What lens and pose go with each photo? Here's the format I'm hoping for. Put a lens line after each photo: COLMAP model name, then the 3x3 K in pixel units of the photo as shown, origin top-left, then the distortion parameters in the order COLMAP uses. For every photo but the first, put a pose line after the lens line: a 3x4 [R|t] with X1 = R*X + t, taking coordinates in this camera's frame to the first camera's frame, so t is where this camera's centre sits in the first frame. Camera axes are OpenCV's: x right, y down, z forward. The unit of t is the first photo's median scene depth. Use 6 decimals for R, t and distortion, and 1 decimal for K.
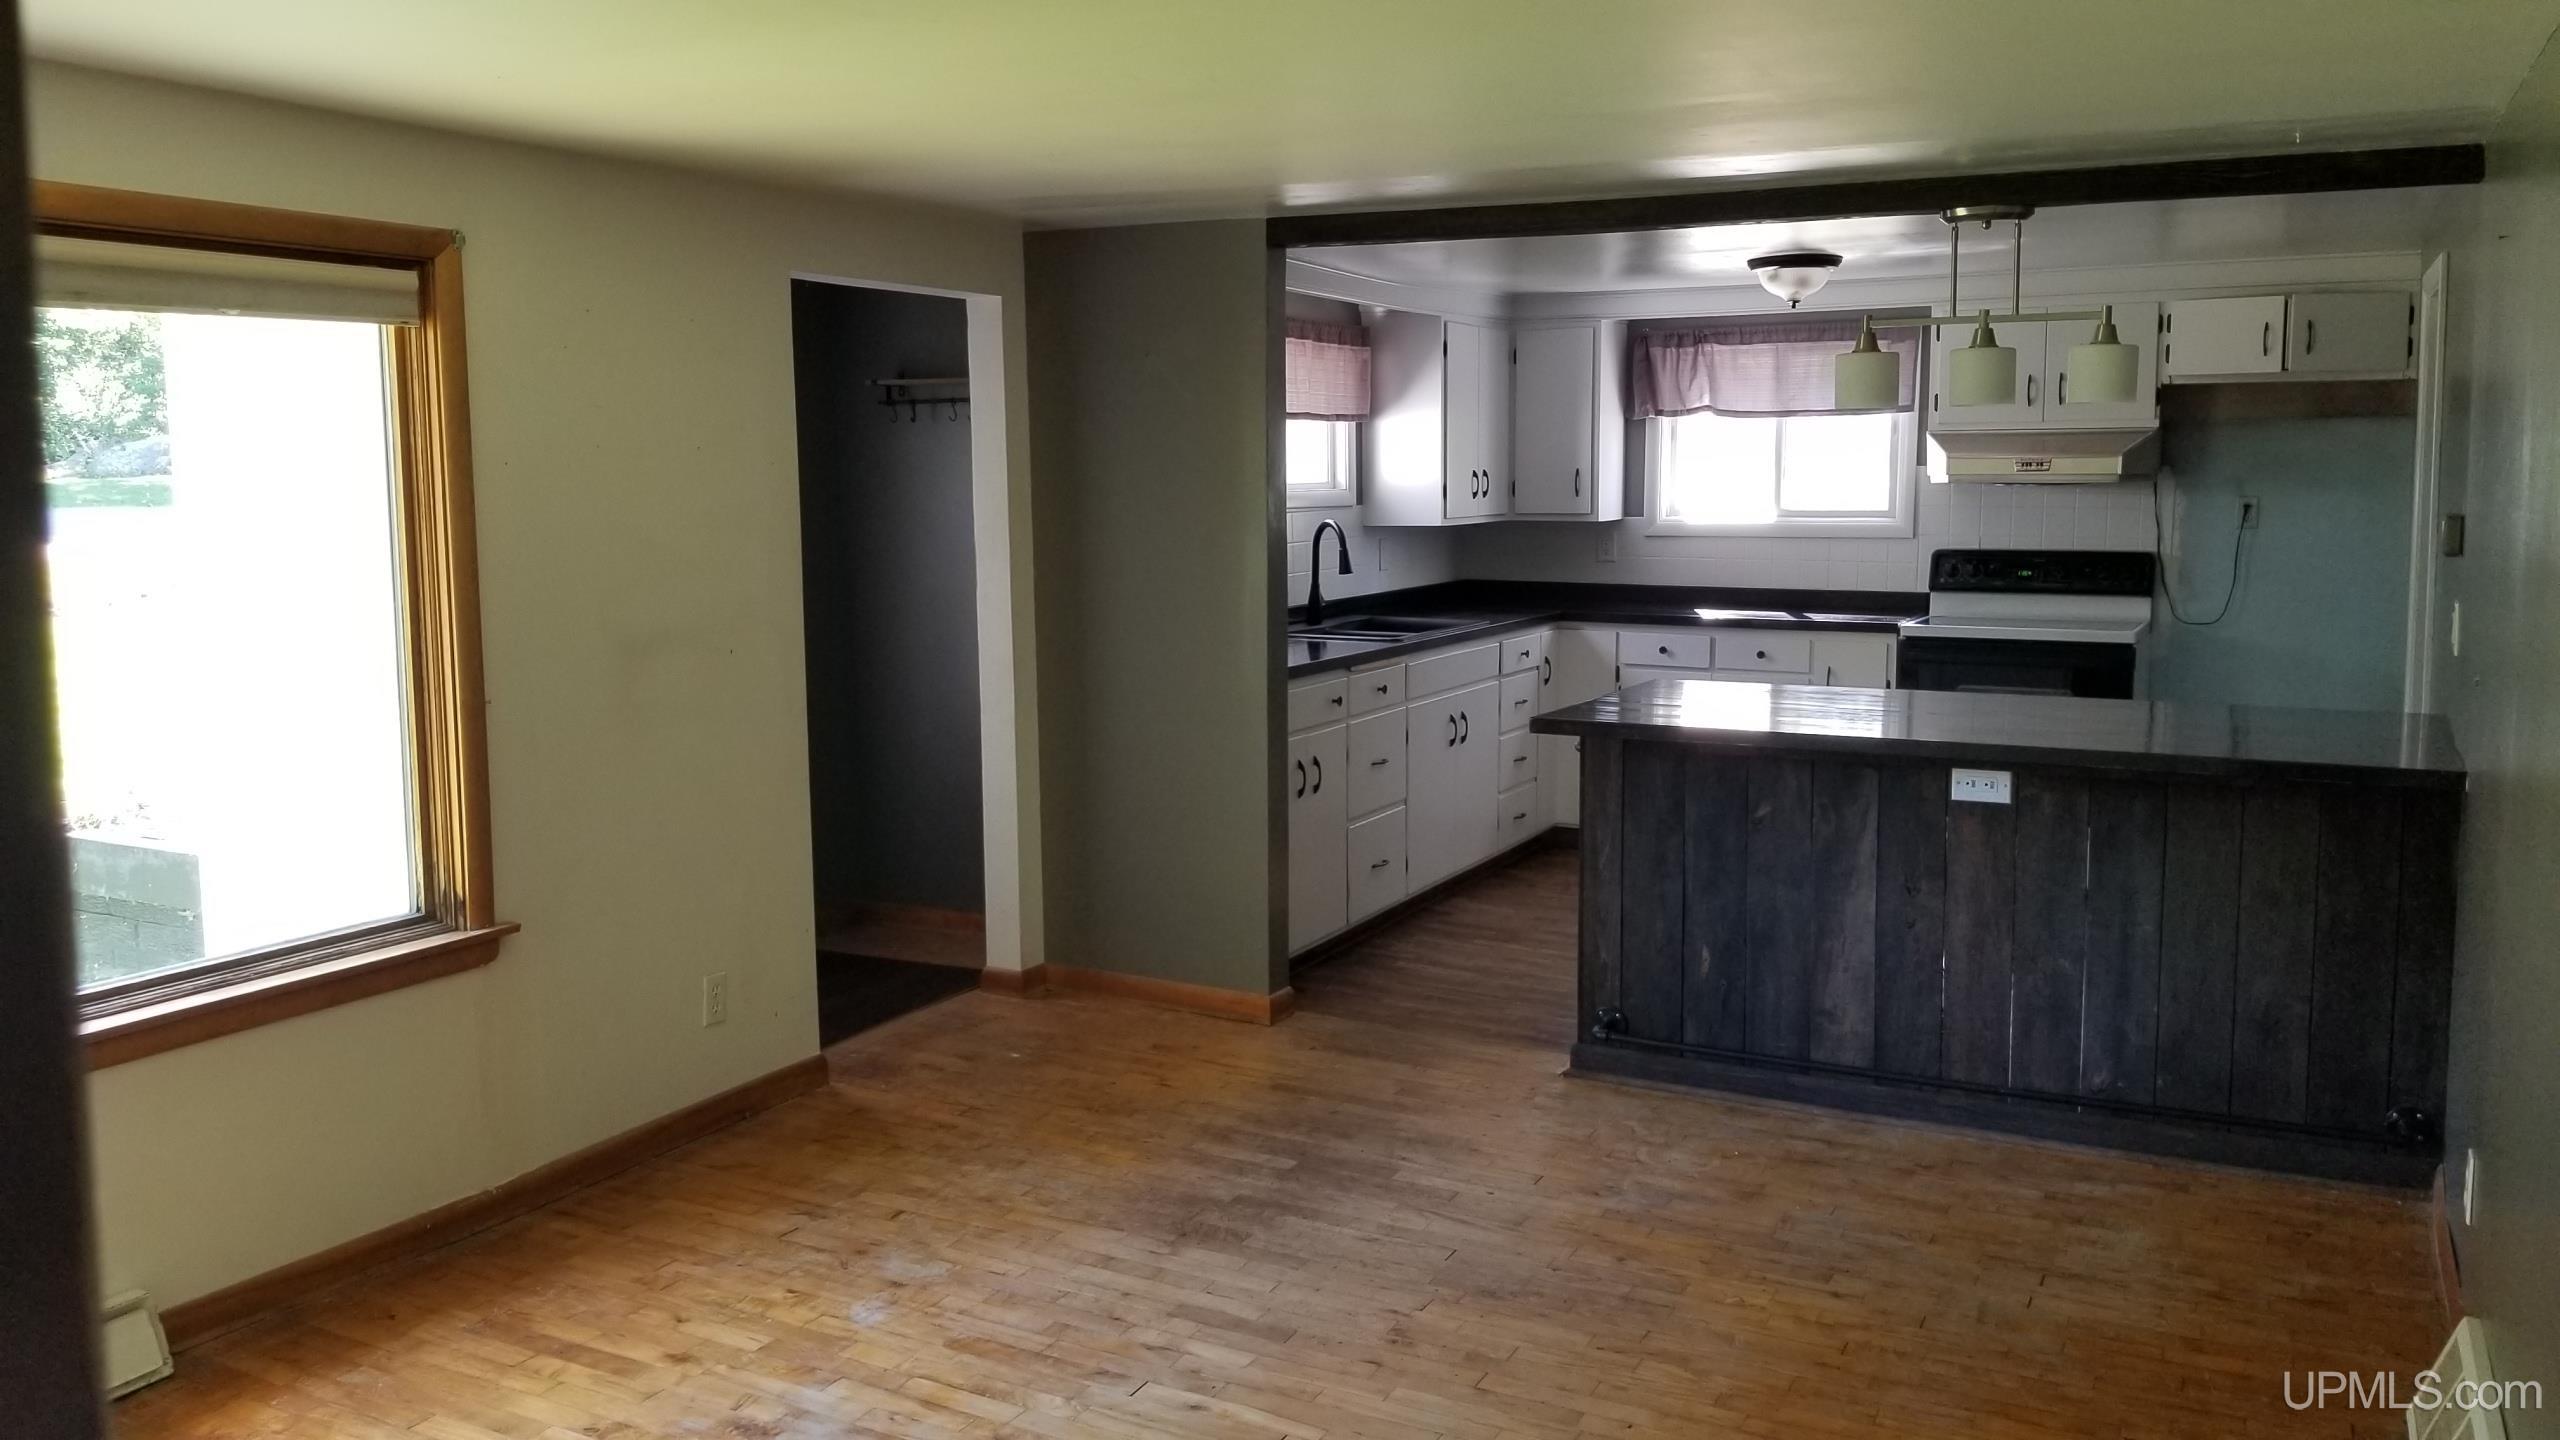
lens RADIAL K [[2003.3, 0, 1247.1], [0, 2003.3, 677.4], [0, 0, 1]] dist [0.099057, -0.173864]
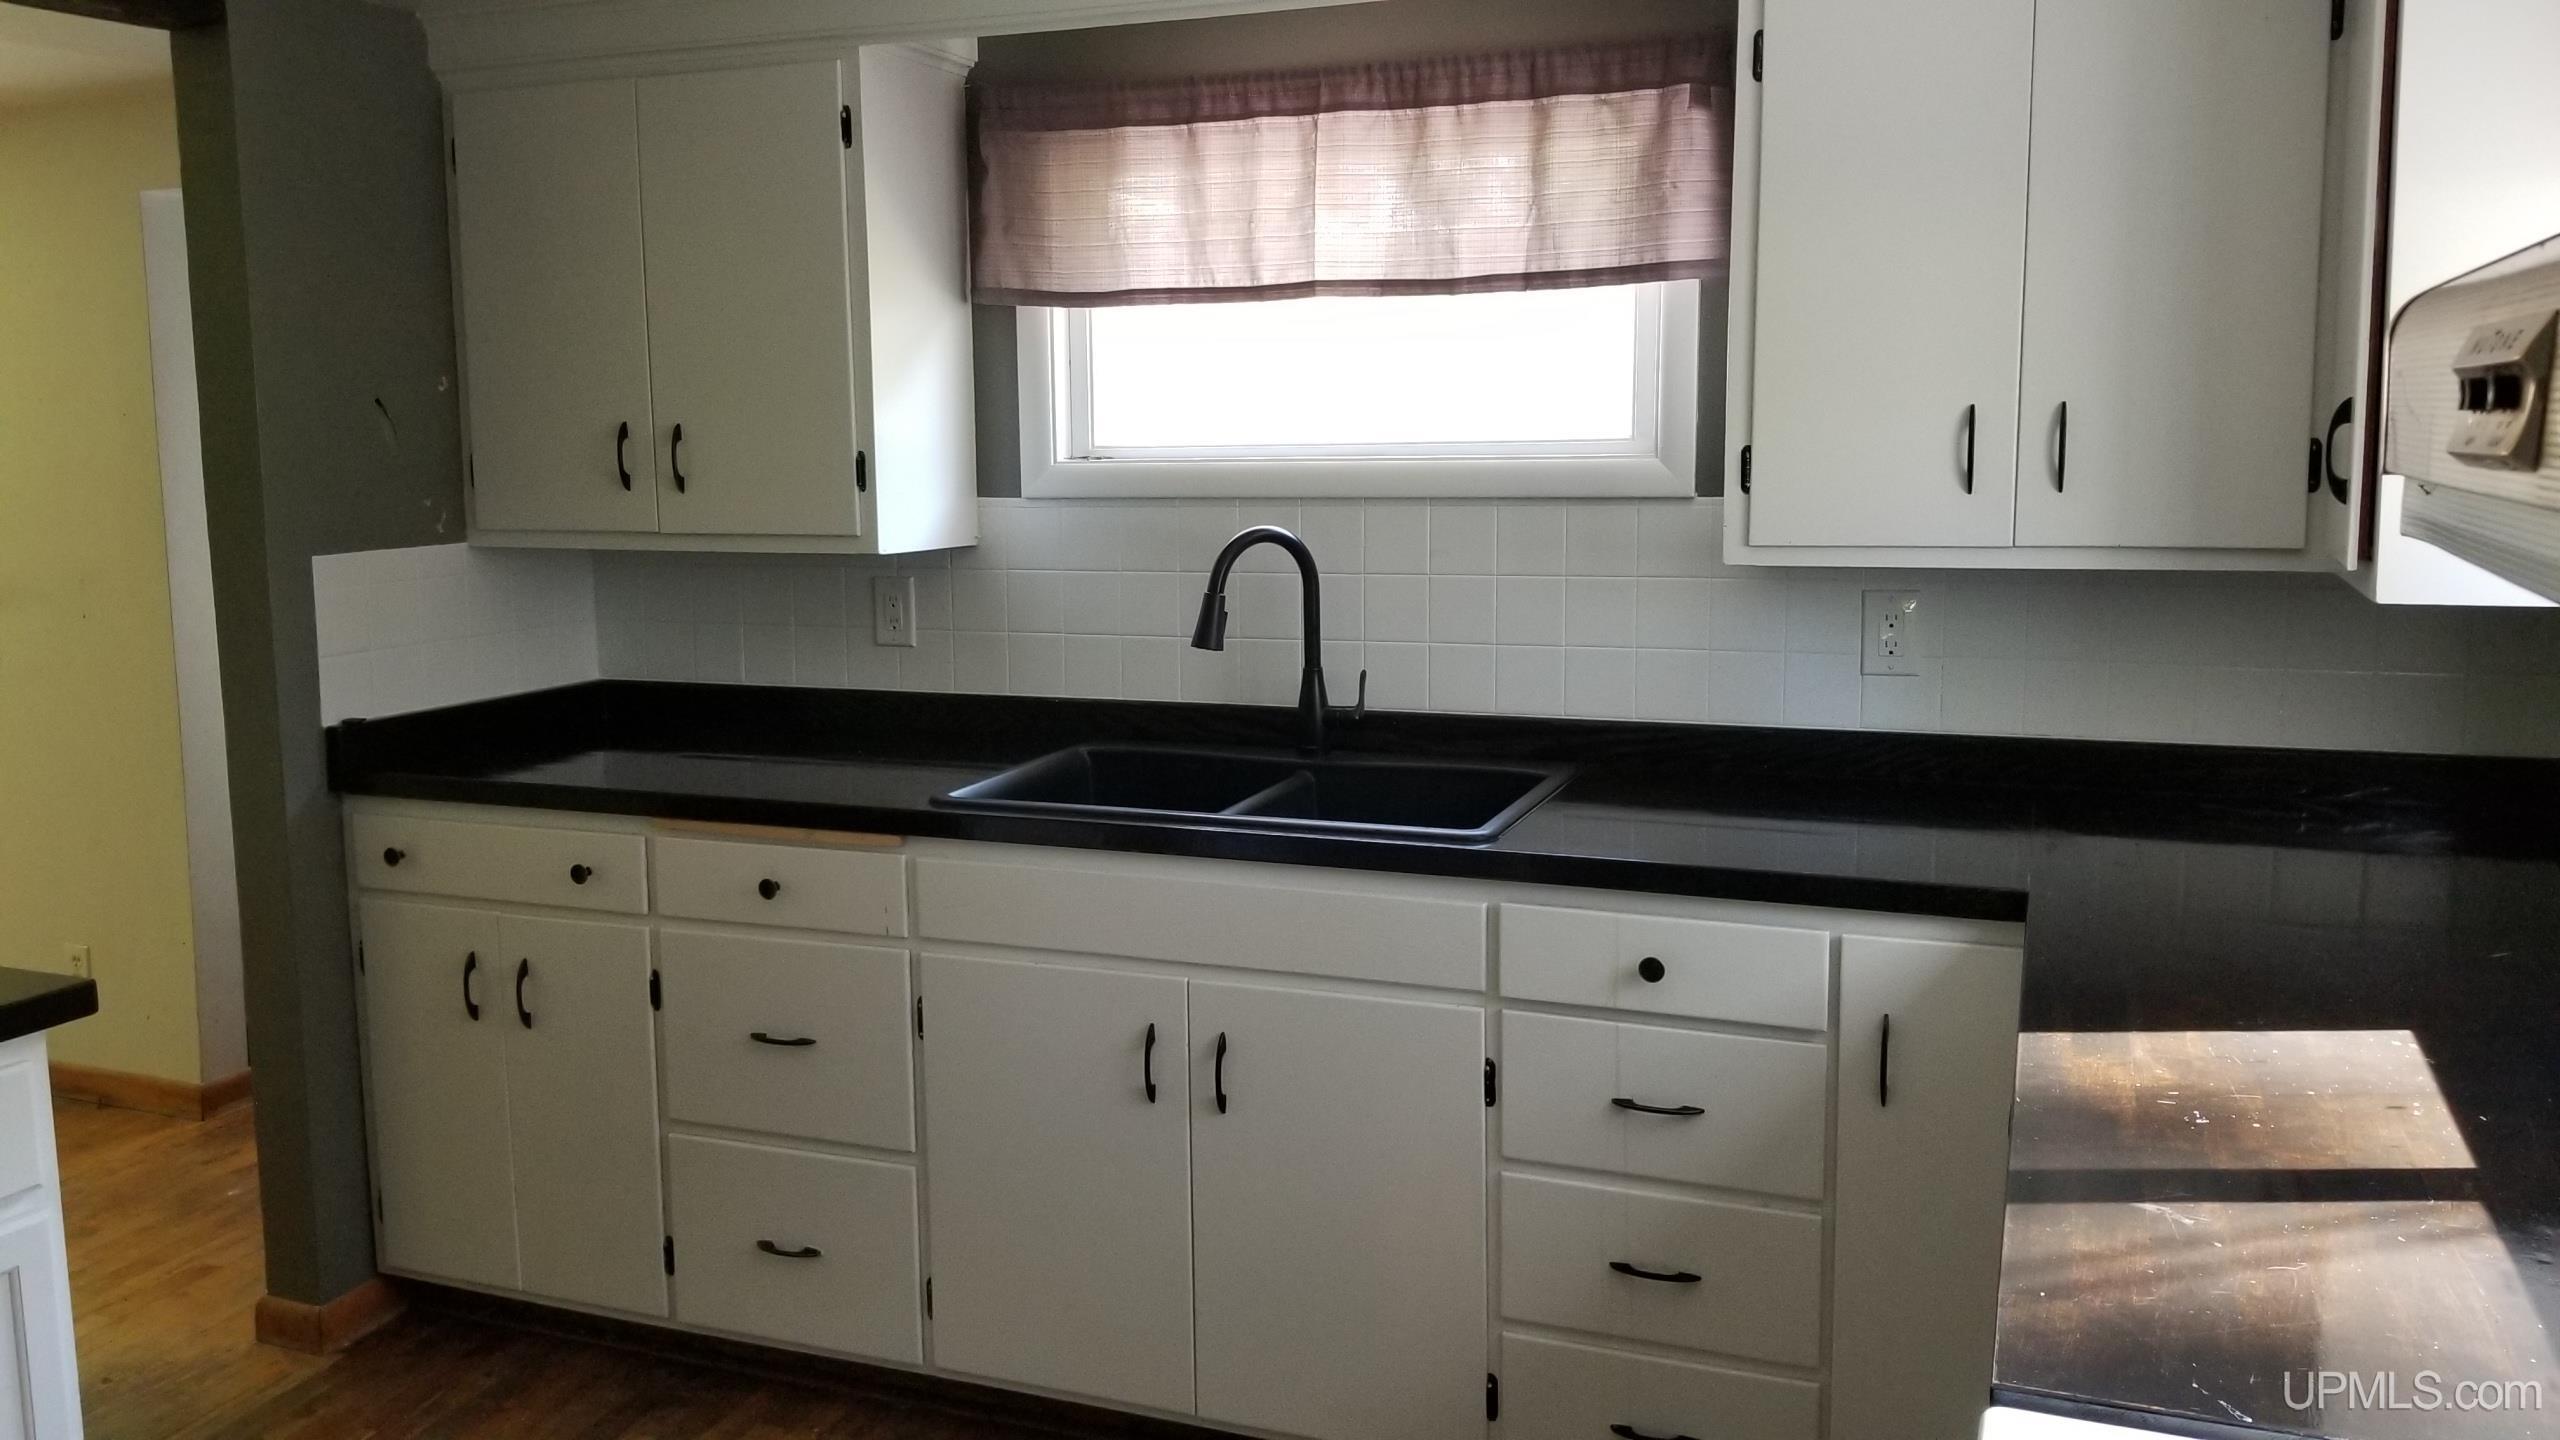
lens RADIAL K [[2003.3, 0, 1262.8], [0, 2003.3, 697.6], [0, 0, 1]] dist [0.099057, -0.173864]
pose [[0.089982, 0.142339, -0.985720, 0.582448], [-0.090575, 0.986803, 0.134227, -0.121401], [0.991816, 0.077203, 0.101687, 1.153487]]
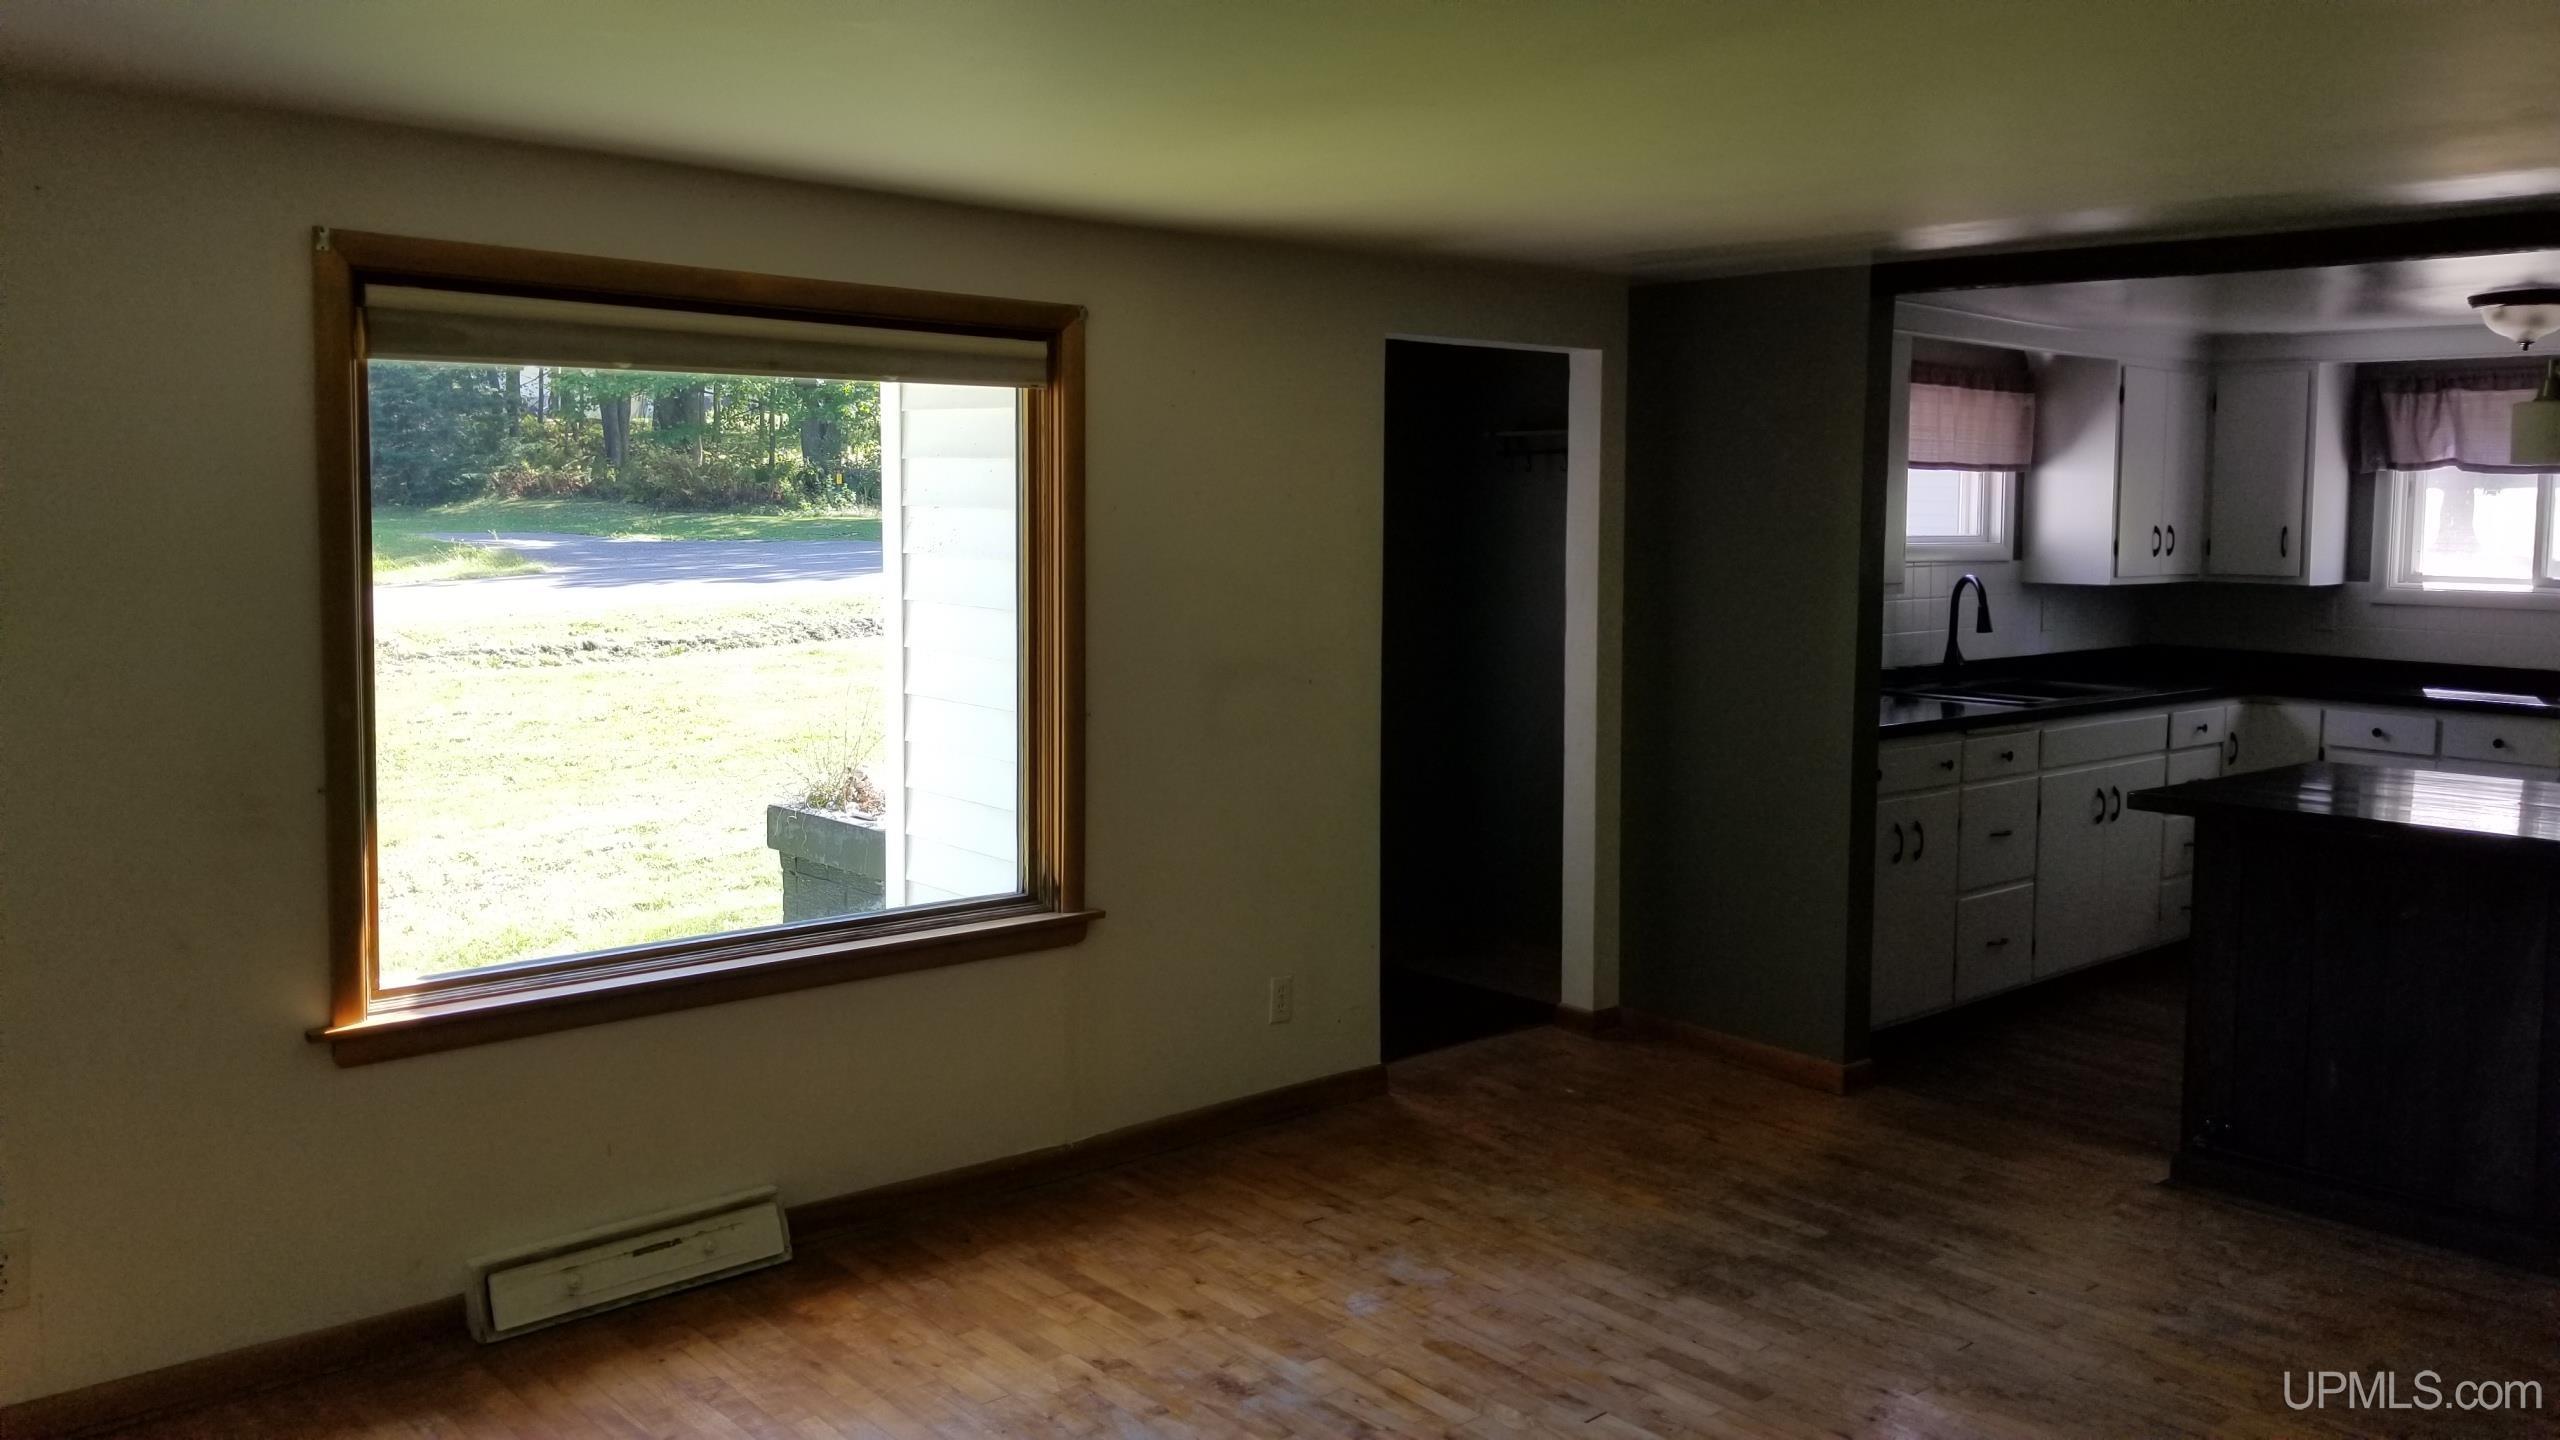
lens RADIAL K [[2003.3, 0, 1233.4], [0, 2003.3, 656.7], [0, 0, 1]] dist [0.099057, -0.173864]
pose [[0.932996, 0.041059, -0.357537, 0.072651], [-0.053155, 0.998296, -0.024067, 0.001815], [0.355939, 0.041459, 0.933589, -0.020298]]
